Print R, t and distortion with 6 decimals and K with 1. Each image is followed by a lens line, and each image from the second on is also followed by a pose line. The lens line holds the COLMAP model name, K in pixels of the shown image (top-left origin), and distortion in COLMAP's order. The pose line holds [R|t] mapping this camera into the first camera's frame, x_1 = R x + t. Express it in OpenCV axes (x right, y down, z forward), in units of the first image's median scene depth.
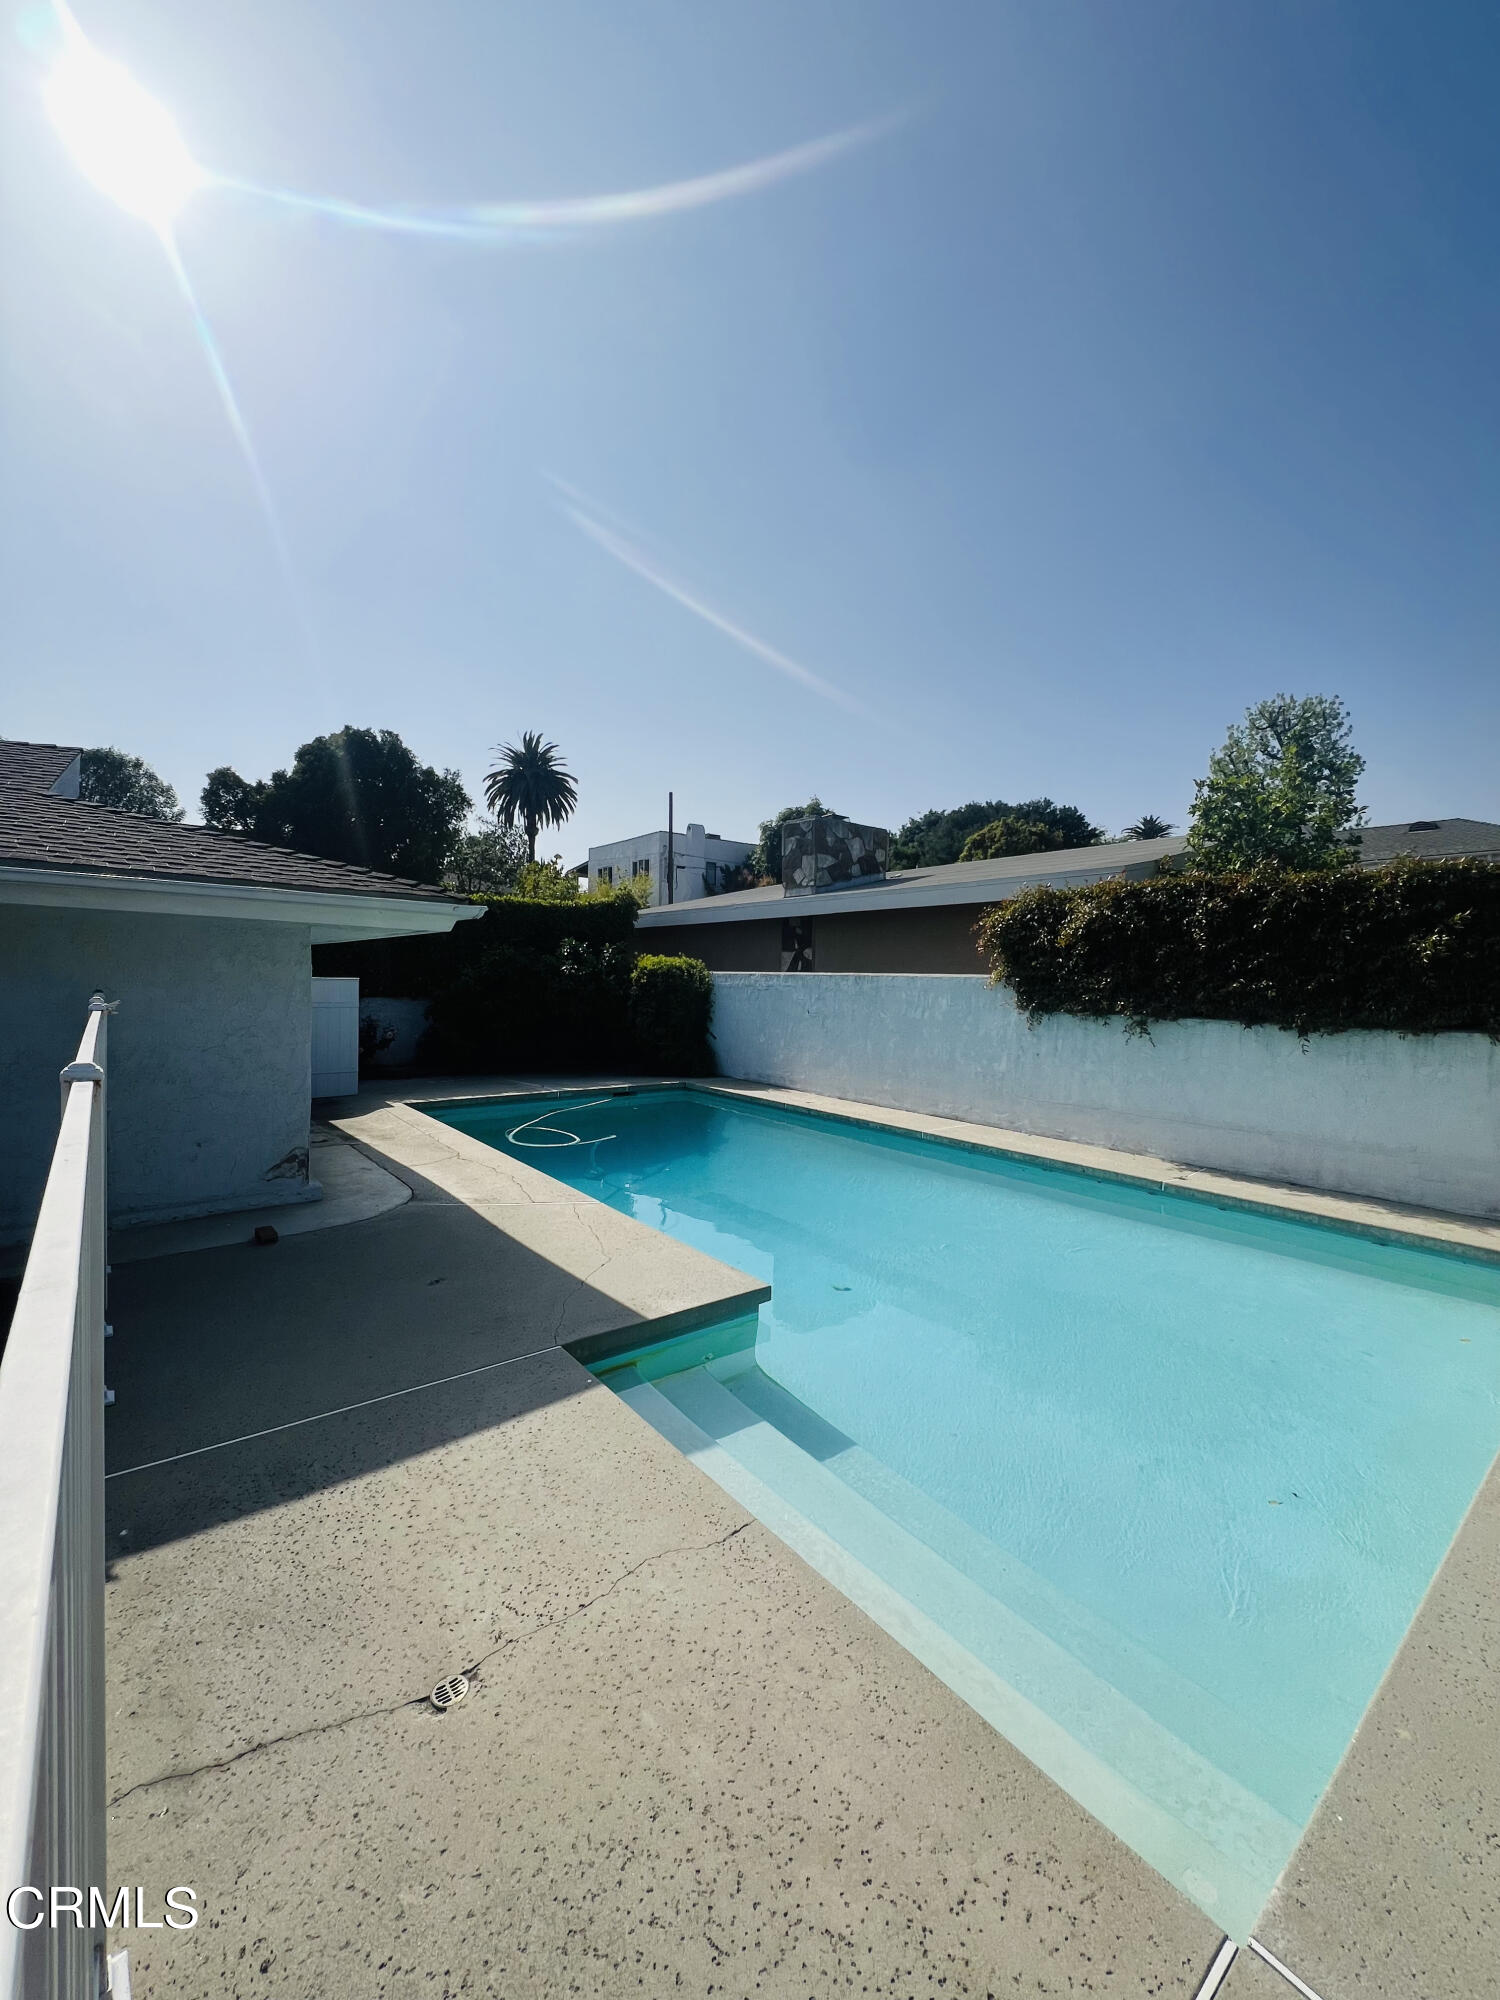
lens RADIAL K [[791.3, 0, 750.0], [0, 791.3, 1000.0], [0, 0, 1]] dist [-0.001565, -0.000081]
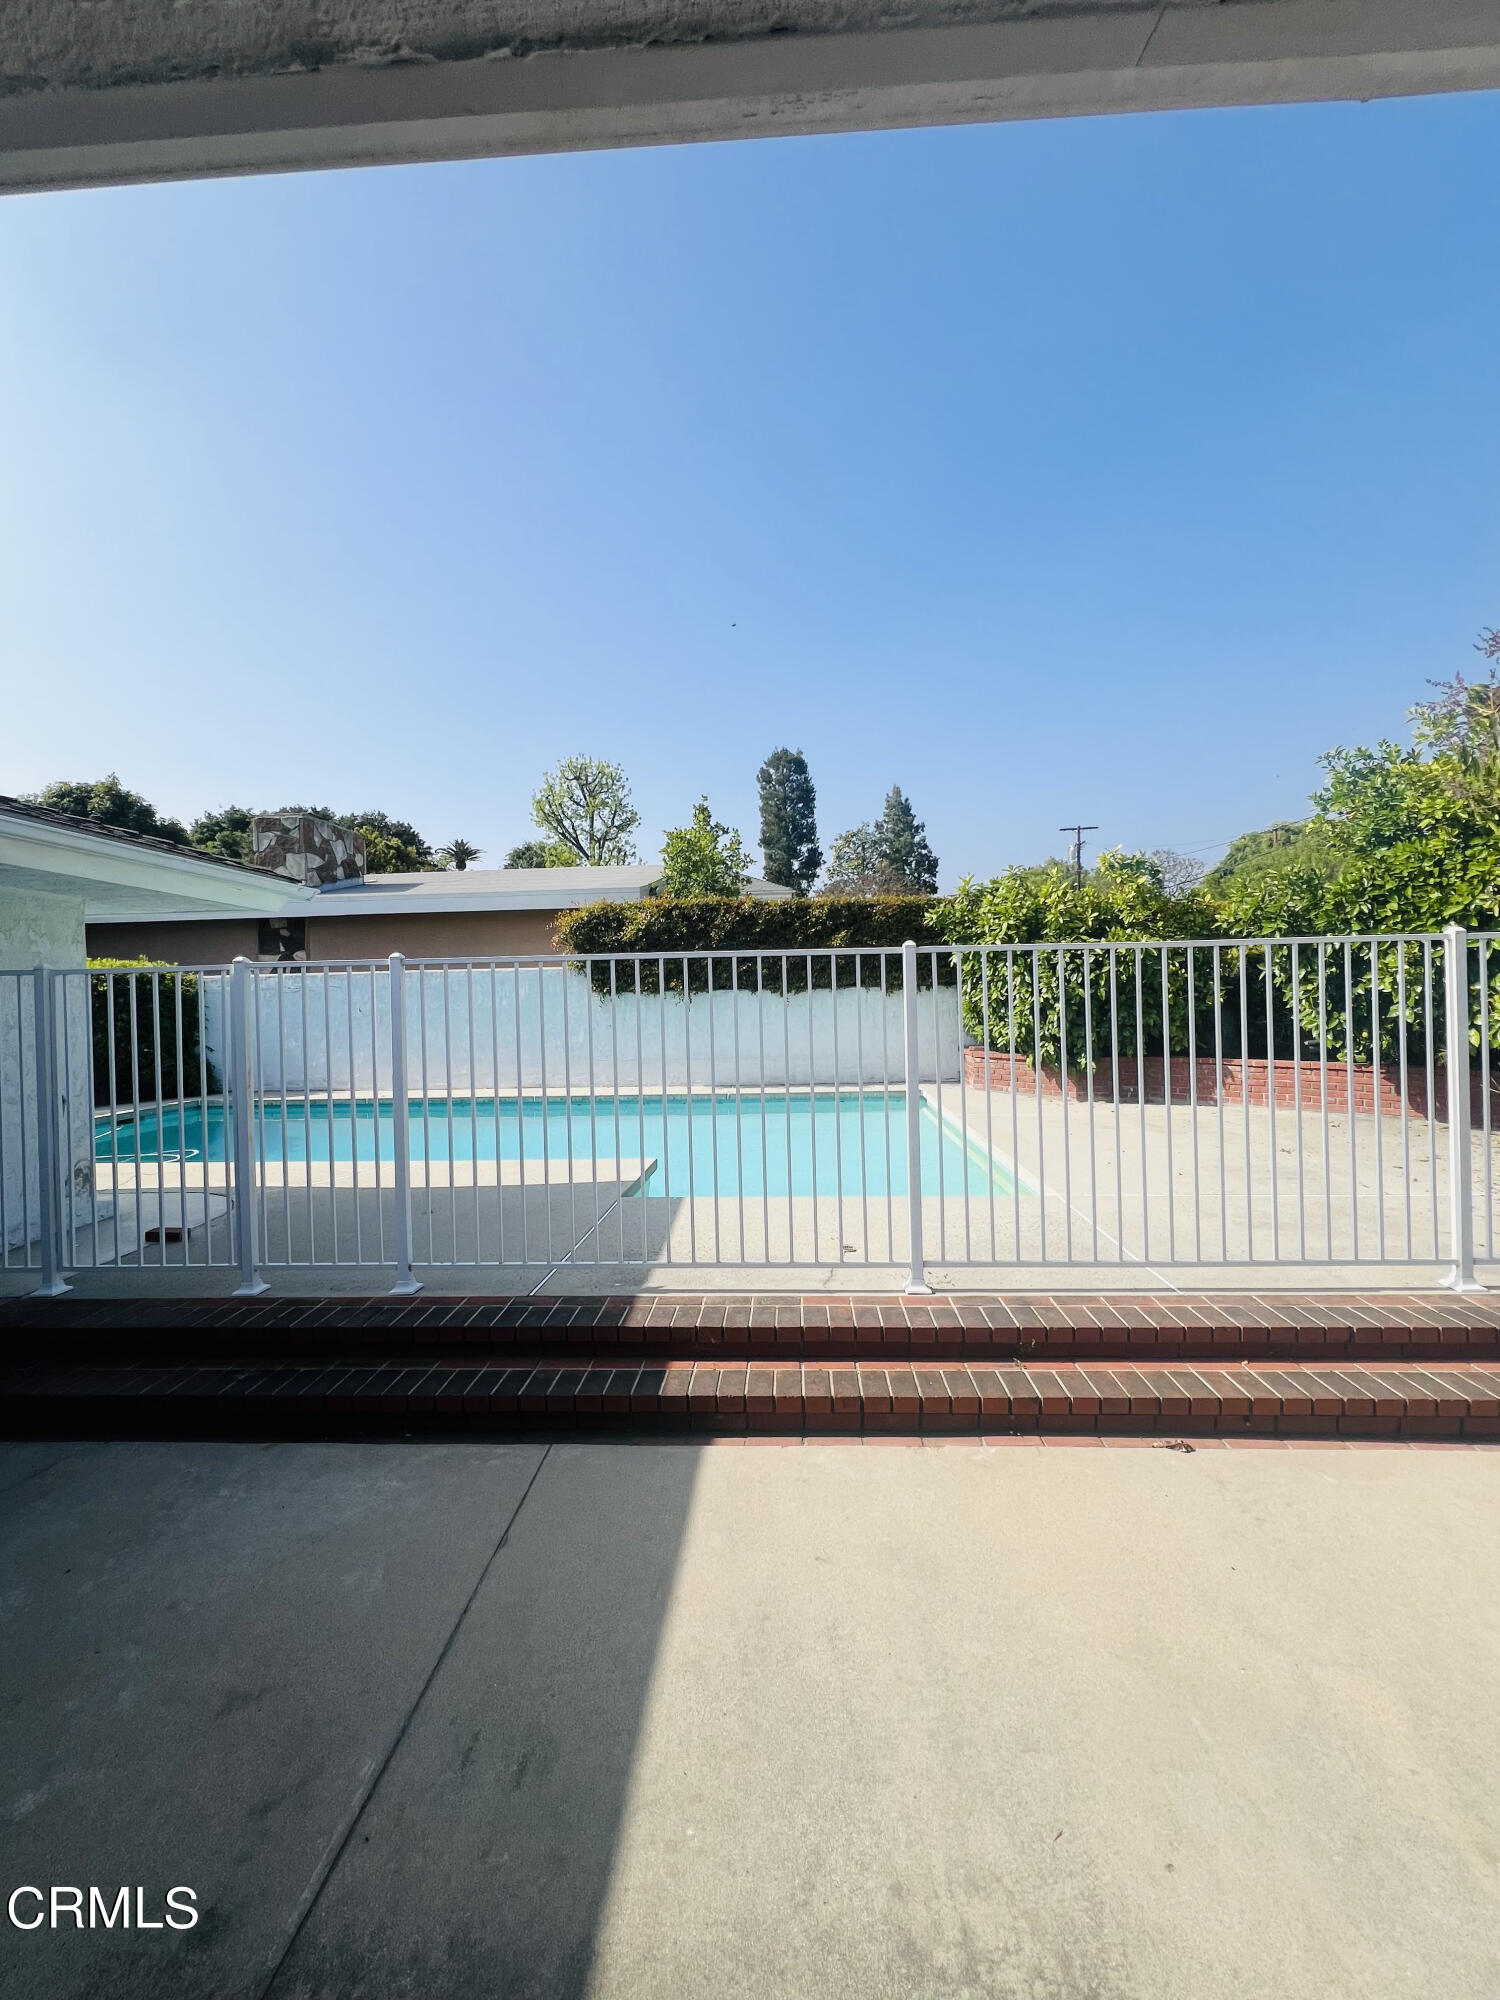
lens RADIAL K [[791.3, 0, 750.0], [0, 791.3, 1000.0], [0, 0, 1]] dist [-0.001565, -0.000081]
pose [[0.671049, -0.042472, 0.740196, -0.262396], [0.057693, 0.998322, 0.004980, 0.019613], [-0.739165, 0.039363, 0.672373, -0.039201]]
